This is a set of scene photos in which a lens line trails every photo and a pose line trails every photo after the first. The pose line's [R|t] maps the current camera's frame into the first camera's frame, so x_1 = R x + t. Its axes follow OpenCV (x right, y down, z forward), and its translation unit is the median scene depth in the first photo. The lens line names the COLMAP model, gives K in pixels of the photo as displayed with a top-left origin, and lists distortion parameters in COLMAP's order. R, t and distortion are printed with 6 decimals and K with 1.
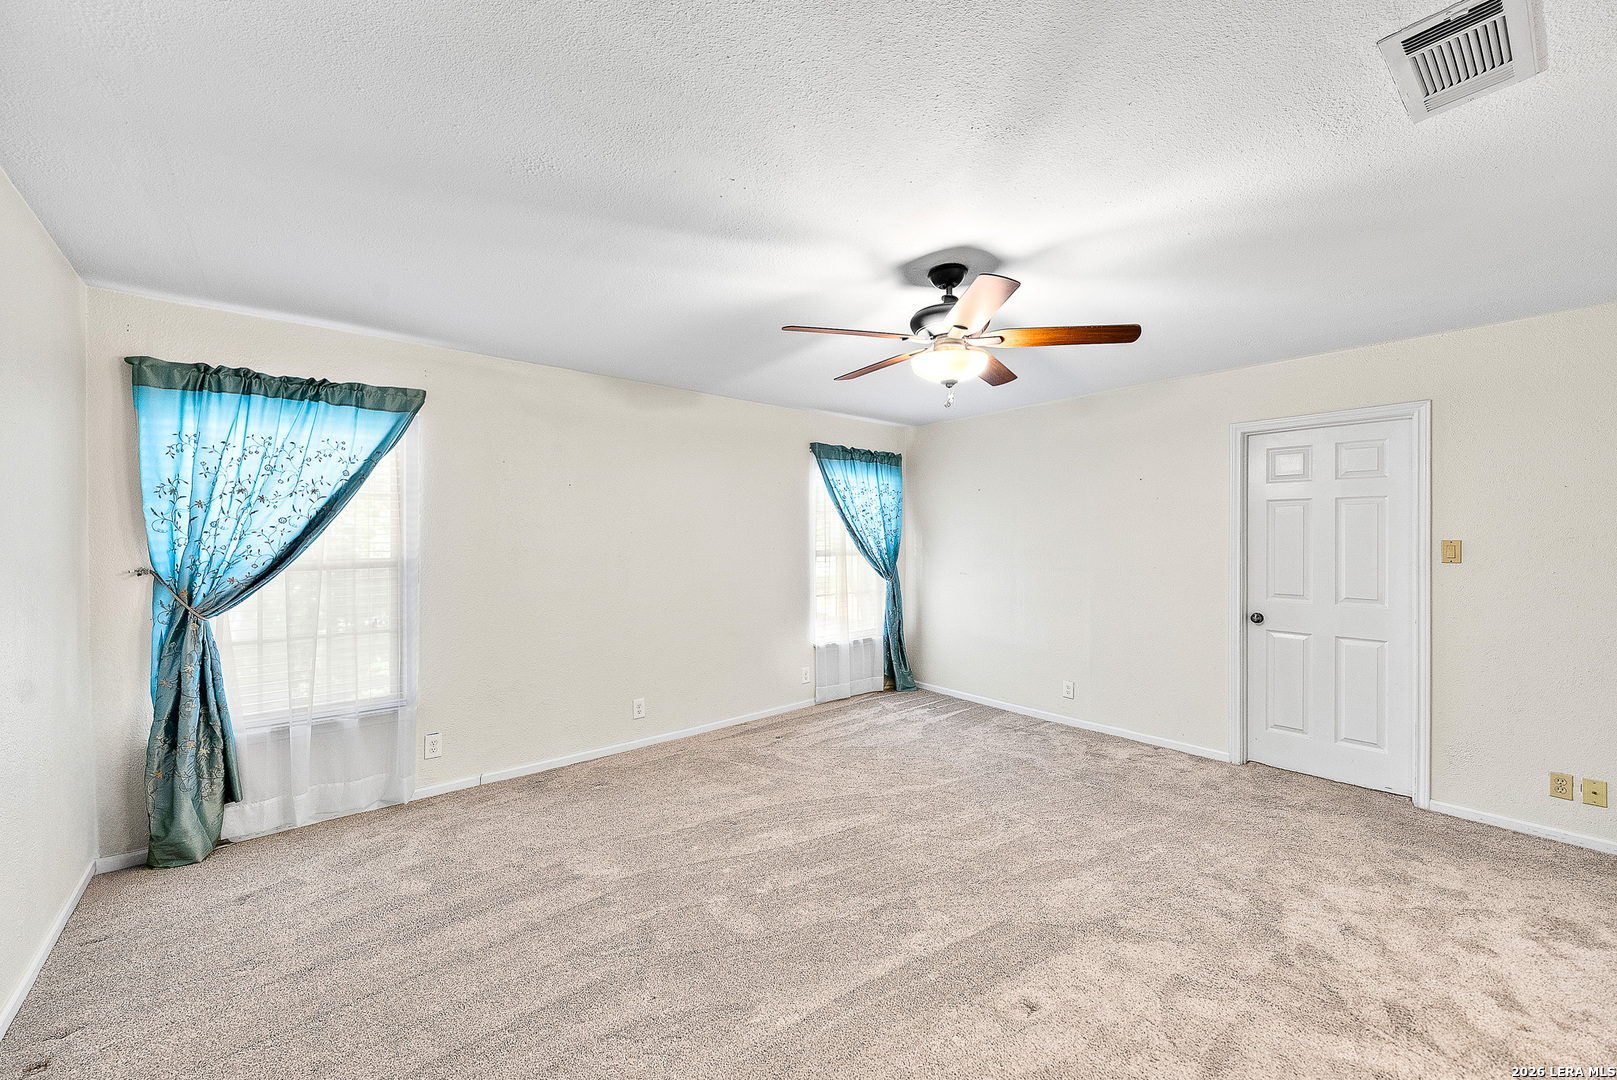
lens RADIAL K [[632.5, 0, 808.5], [0, 632.5, 540.0], [0, 0, 1]] dist [0.001805, 0.000075]
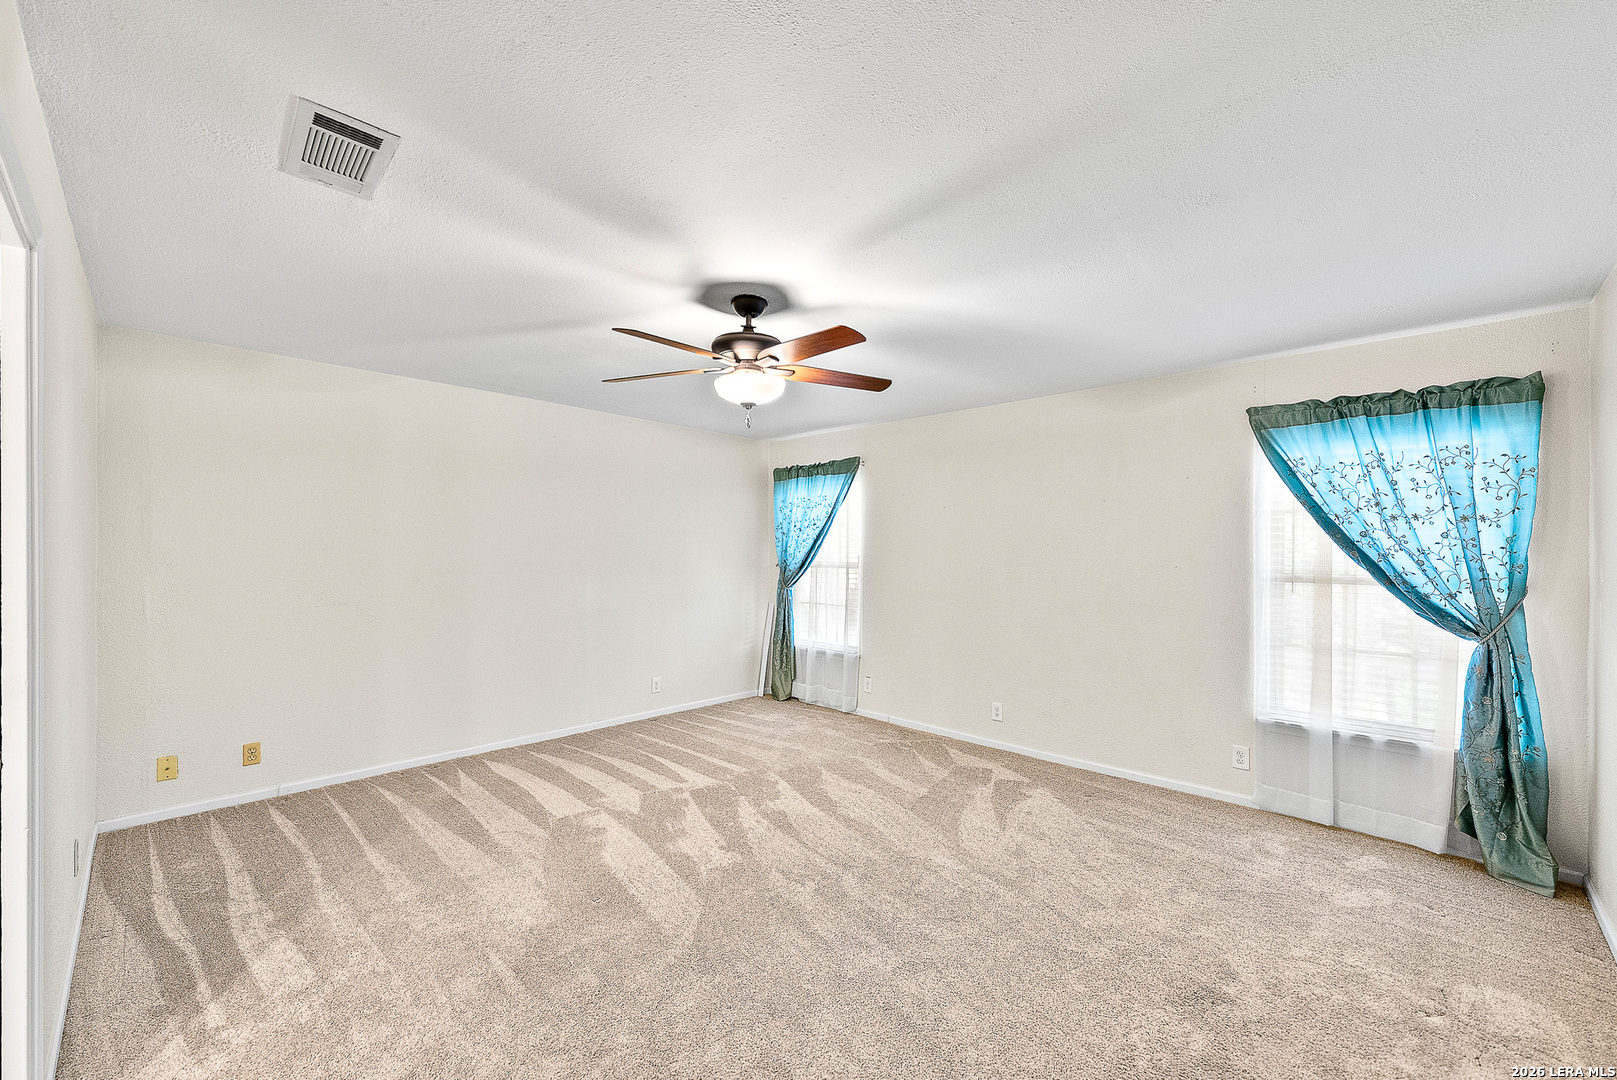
lens RADIAL K [[632.5, 0, 808.5], [0, 632.5, 540.0], [0, 0, 1]] dist [0.001805, 0.000075]
pose [[0.088814, -0.009703, -0.996001, 0.890332], [-0.004464, 0.999939, -0.010139, -0.010368], [0.996038, 0.005347, 0.088765, 0.687209]]
